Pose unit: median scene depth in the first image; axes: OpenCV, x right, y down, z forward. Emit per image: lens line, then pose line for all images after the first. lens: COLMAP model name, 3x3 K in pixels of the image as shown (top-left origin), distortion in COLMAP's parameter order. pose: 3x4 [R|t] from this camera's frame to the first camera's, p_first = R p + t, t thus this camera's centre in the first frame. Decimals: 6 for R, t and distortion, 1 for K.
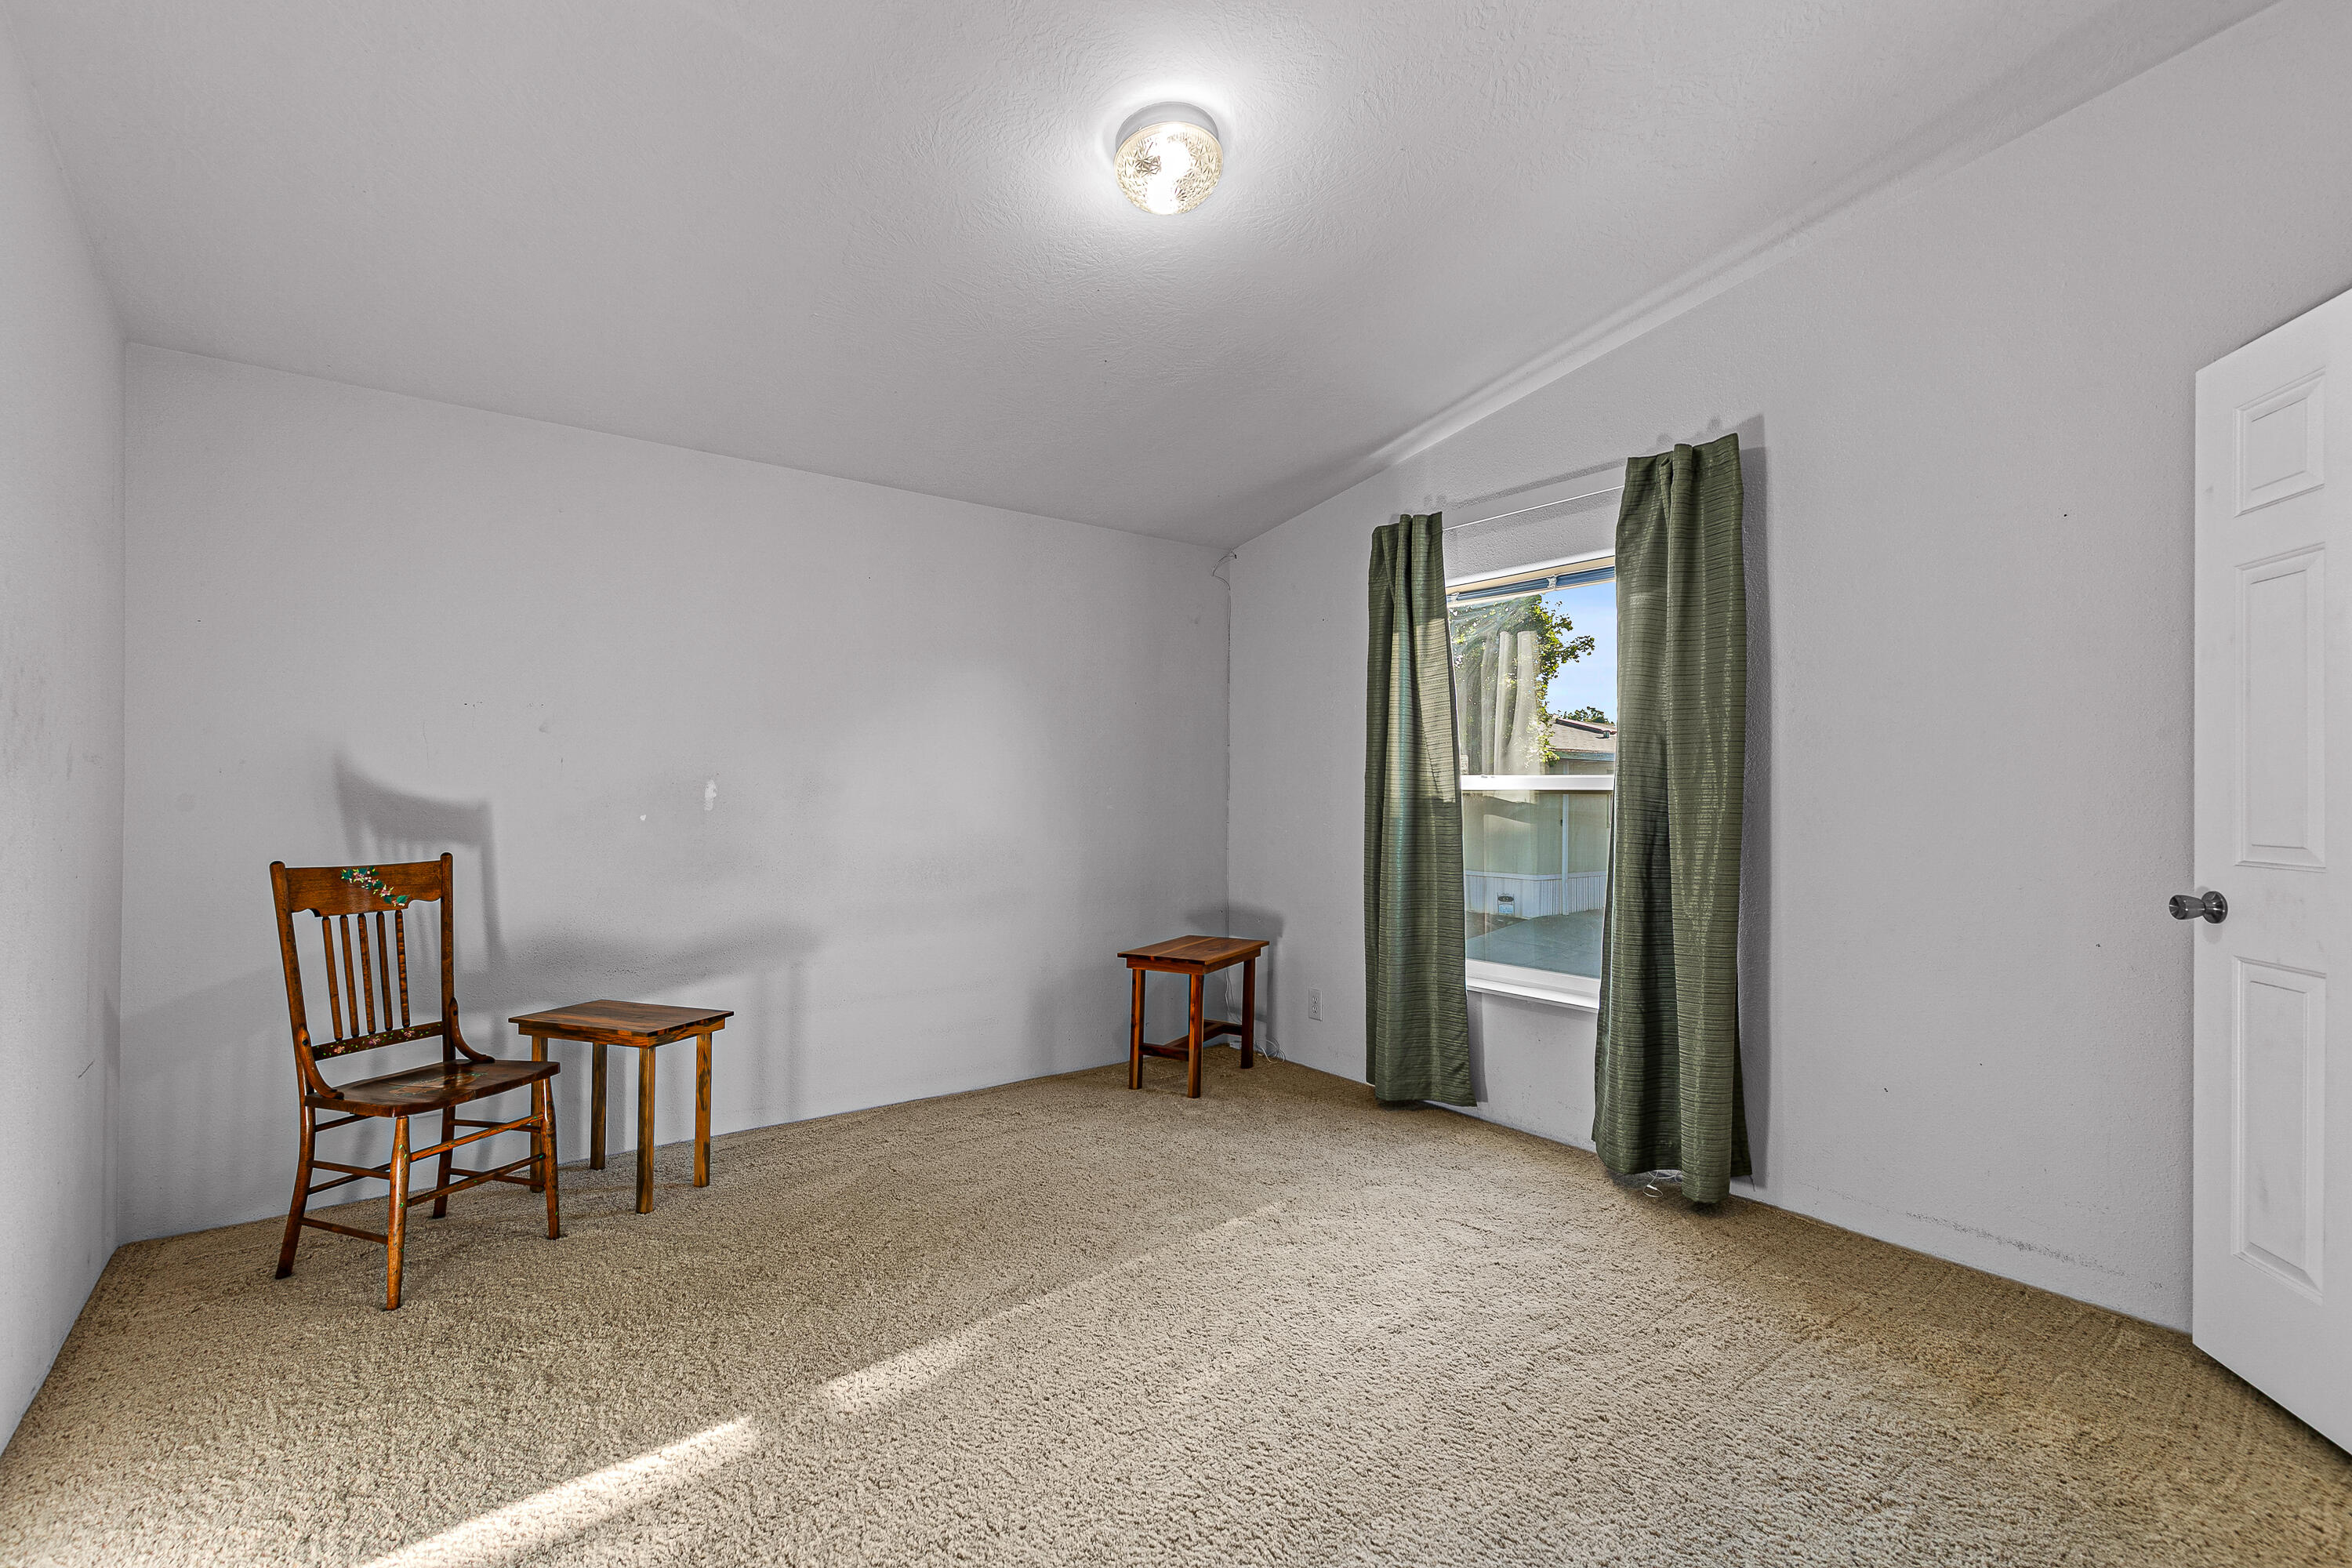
lens RADIAL K [[1071.1, 0, 1183.0], [0, 1071.1, 794.4], [0, 0, 1]] dist [0.015731, -0.000628]
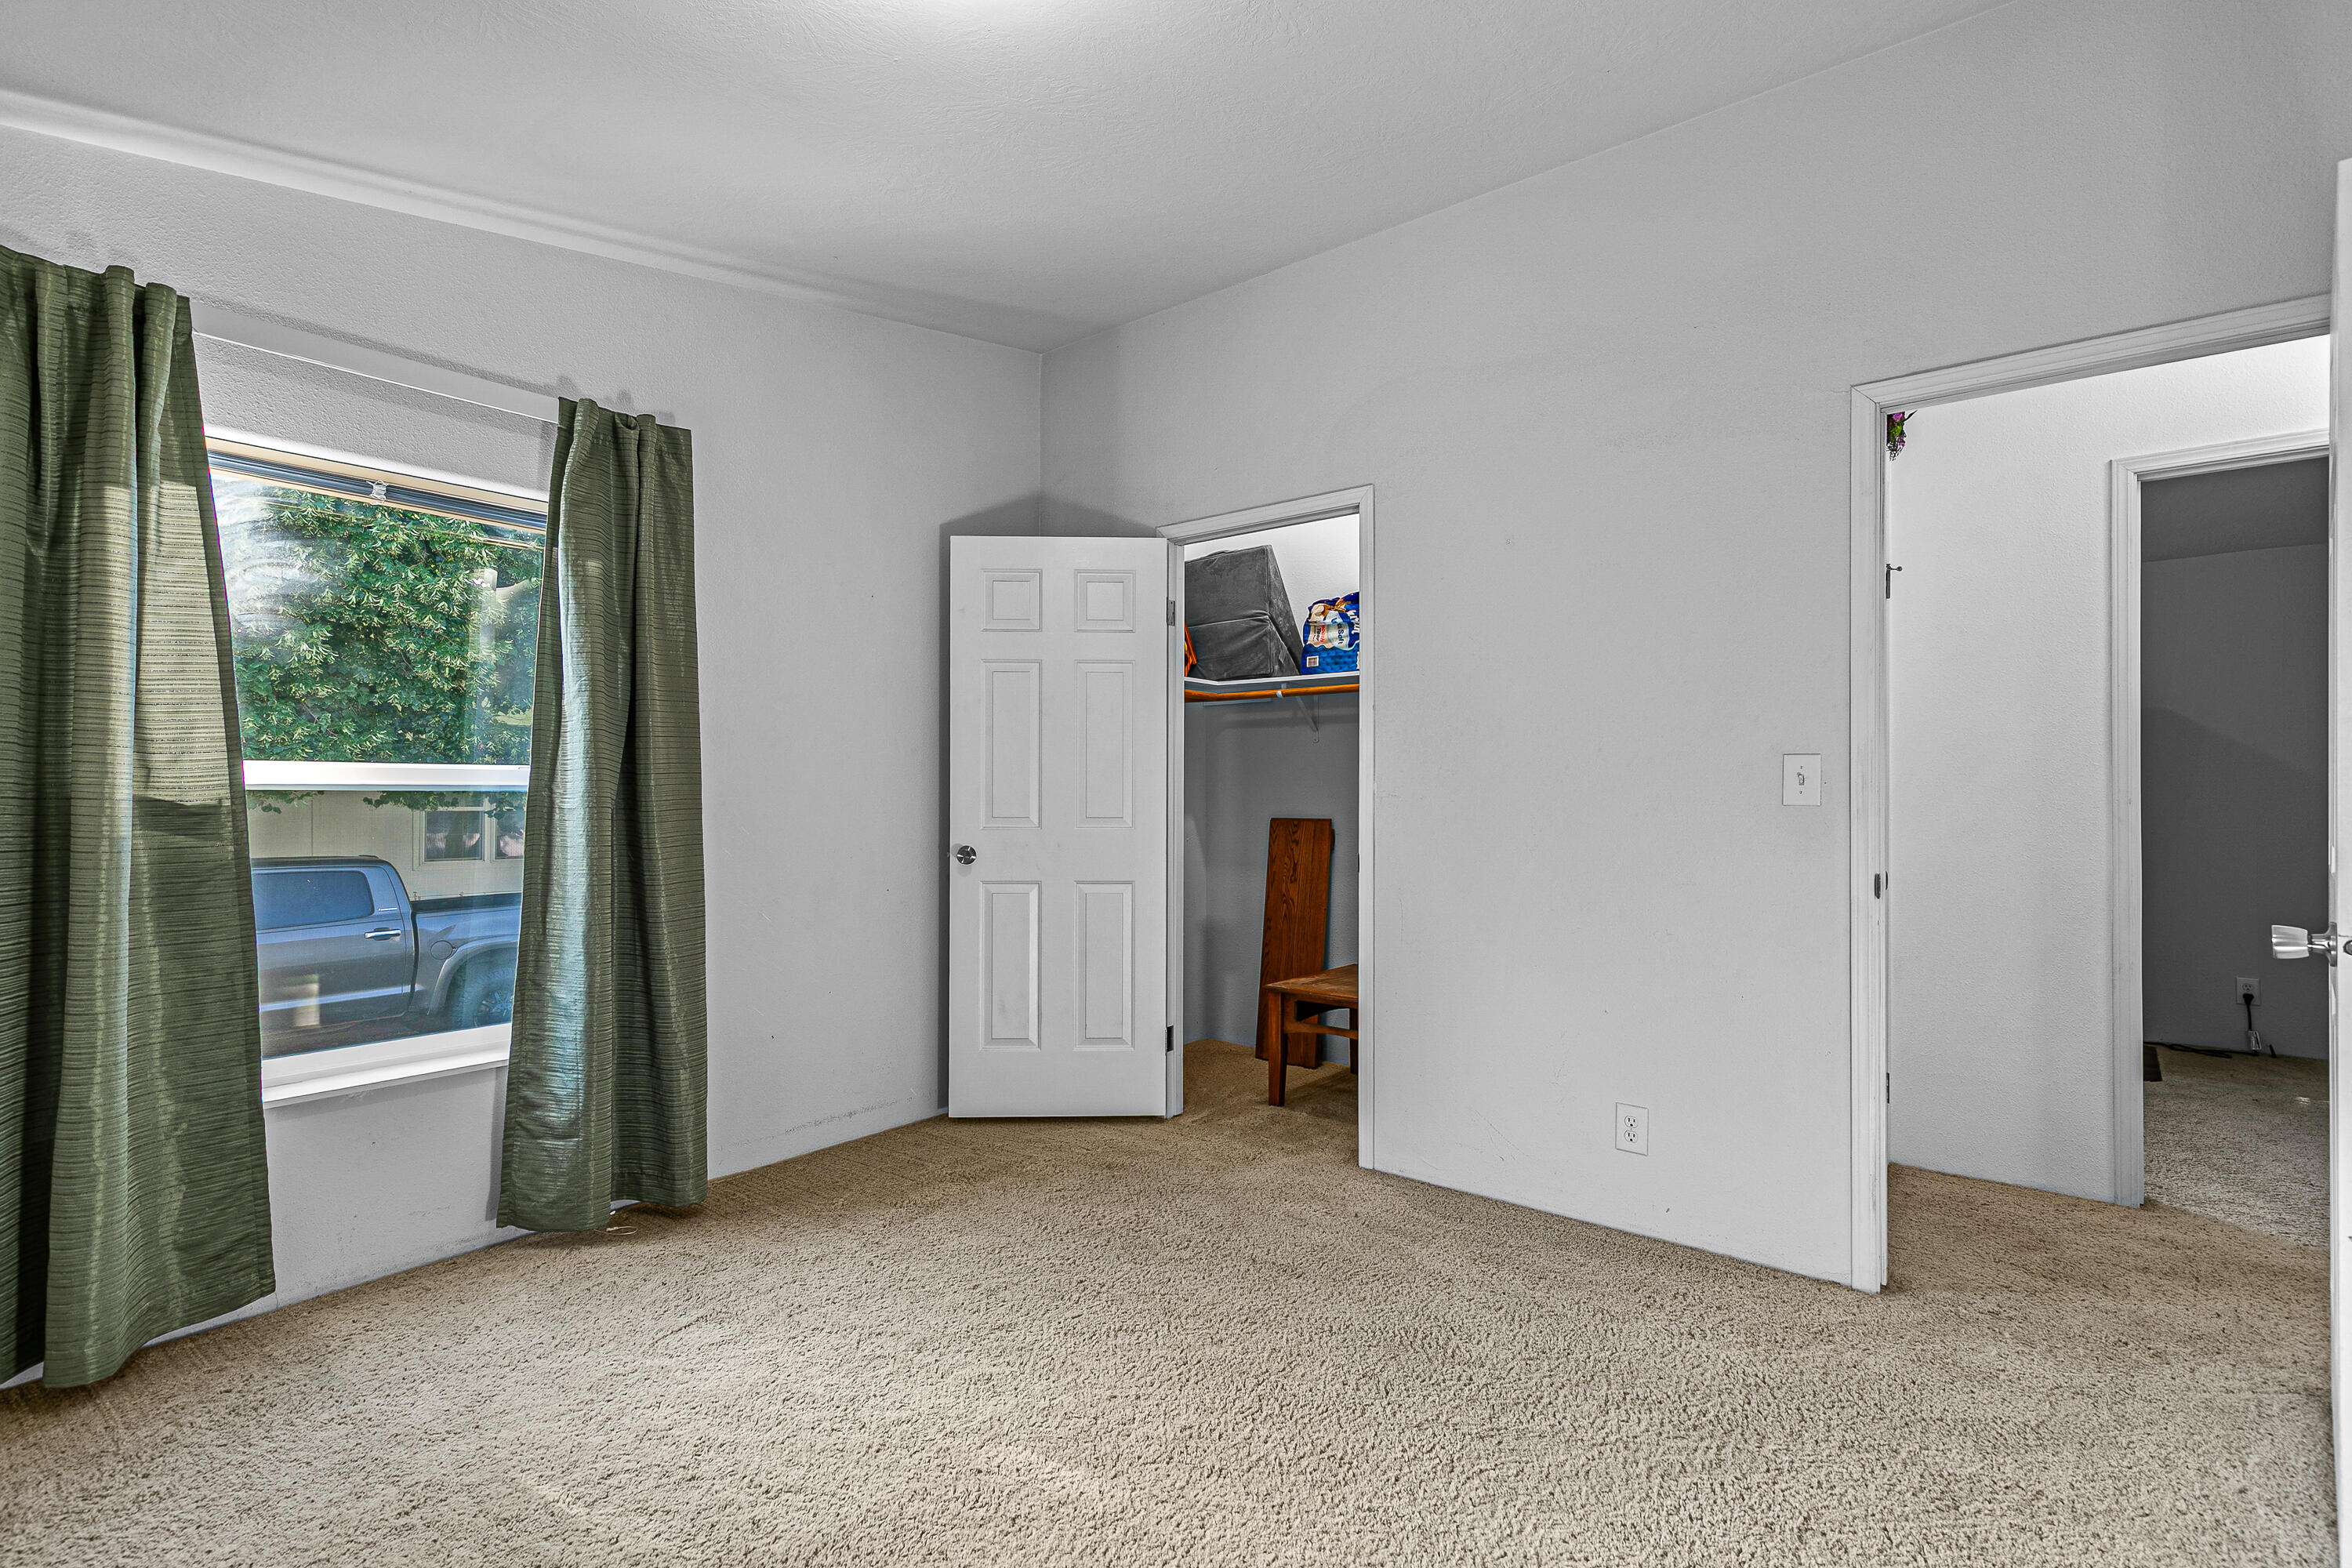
lens RADIAL K [[1087.3, 0, 1186.5], [0, 1087.3, 810.0], [0, 0, 1]] dist [0.010817, -0.000158]
pose [[-0.232487, -0.027206, 0.972219, -0.503105], [-0.001995, 0.999620, 0.027496, -0.009415], [-0.972598, 0.004452, -0.232453, 0.676658]]
